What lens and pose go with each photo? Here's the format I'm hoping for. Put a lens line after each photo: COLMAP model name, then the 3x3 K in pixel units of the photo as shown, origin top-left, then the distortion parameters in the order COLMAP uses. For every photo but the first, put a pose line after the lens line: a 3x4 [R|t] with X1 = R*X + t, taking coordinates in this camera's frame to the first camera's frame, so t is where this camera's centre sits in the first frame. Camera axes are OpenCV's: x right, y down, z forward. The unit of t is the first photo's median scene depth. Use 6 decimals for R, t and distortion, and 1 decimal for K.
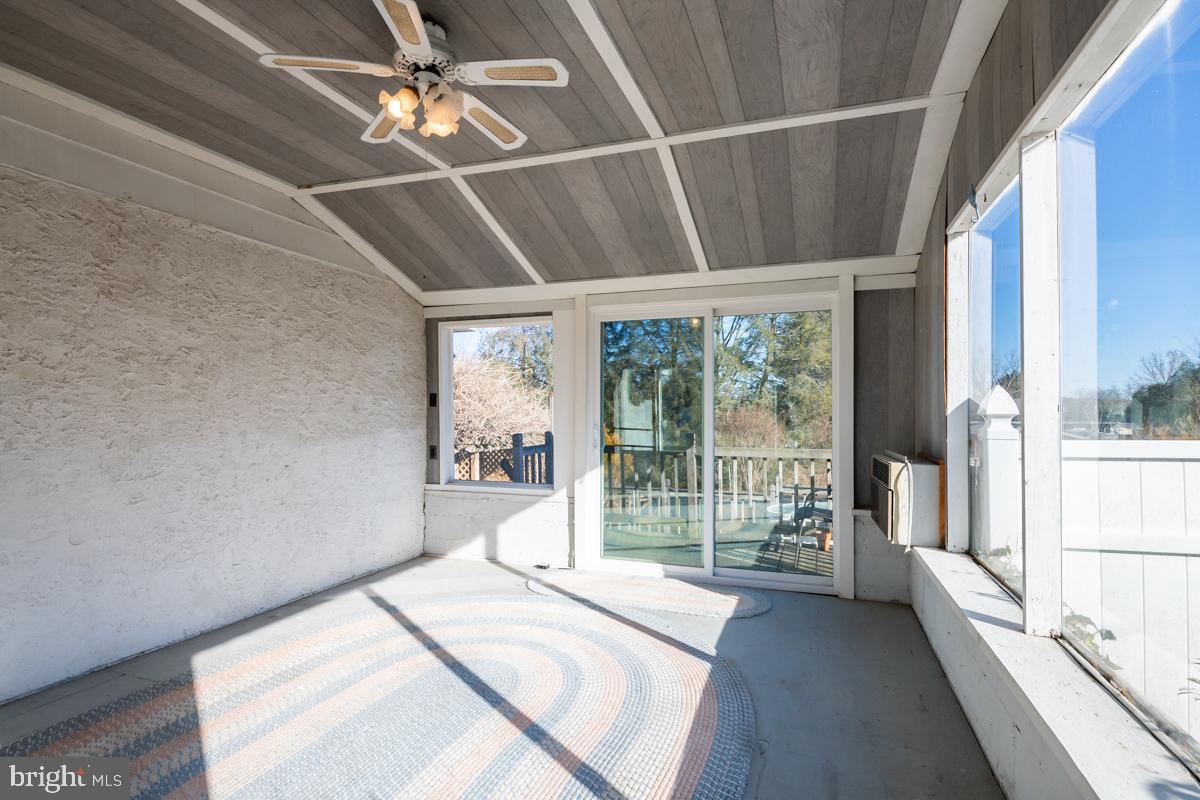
lens RADIAL K [[586.2, 0, 592.1], [0, 586.2, 408.4], [0, 0, 1]] dist [-0.001549, -0.000688]
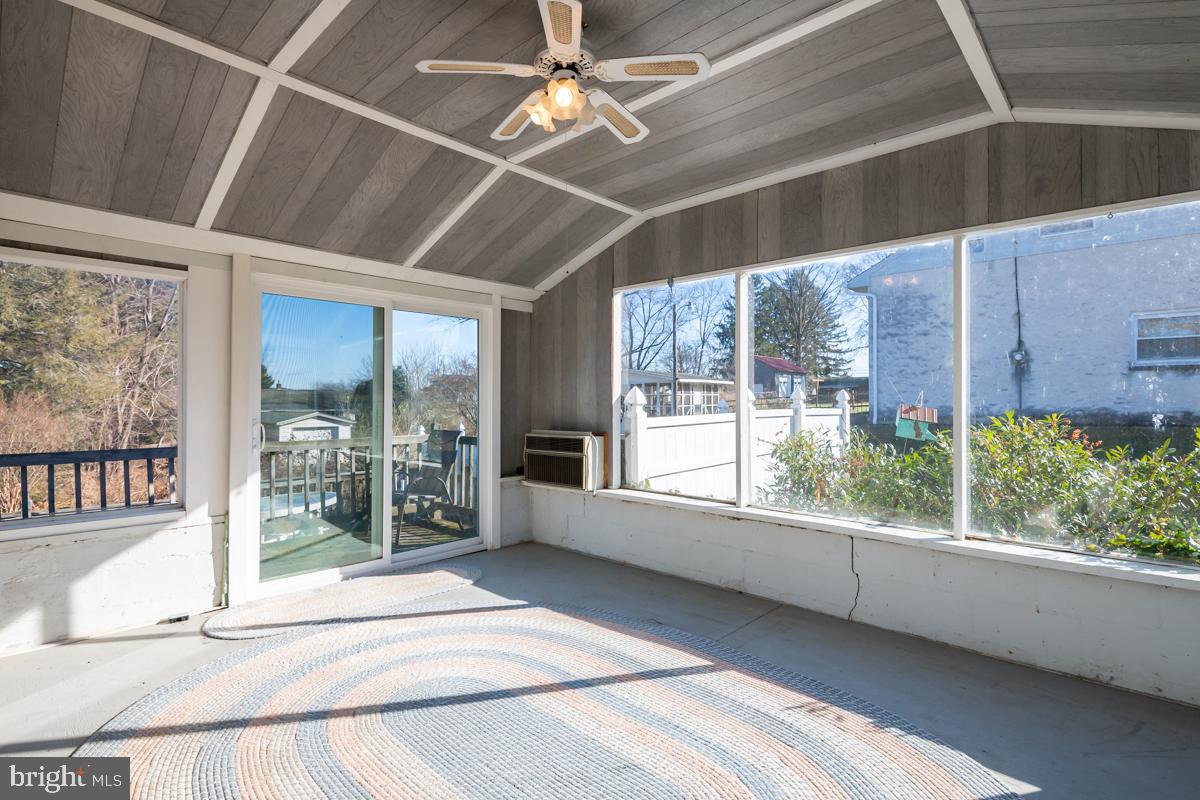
lens RADIAL K [[586.6, 0, 600.0], [0, 586.6, 400.0], [0, 0, 1]] dist [-0.003334, -0.001025]
pose [[0.397558, 0.000634, 0.917577, -0.712948], [-0.003932, 0.999992, 0.001012, -0.001602], [-0.917569, -0.004011, 0.397557, 0.320140]]
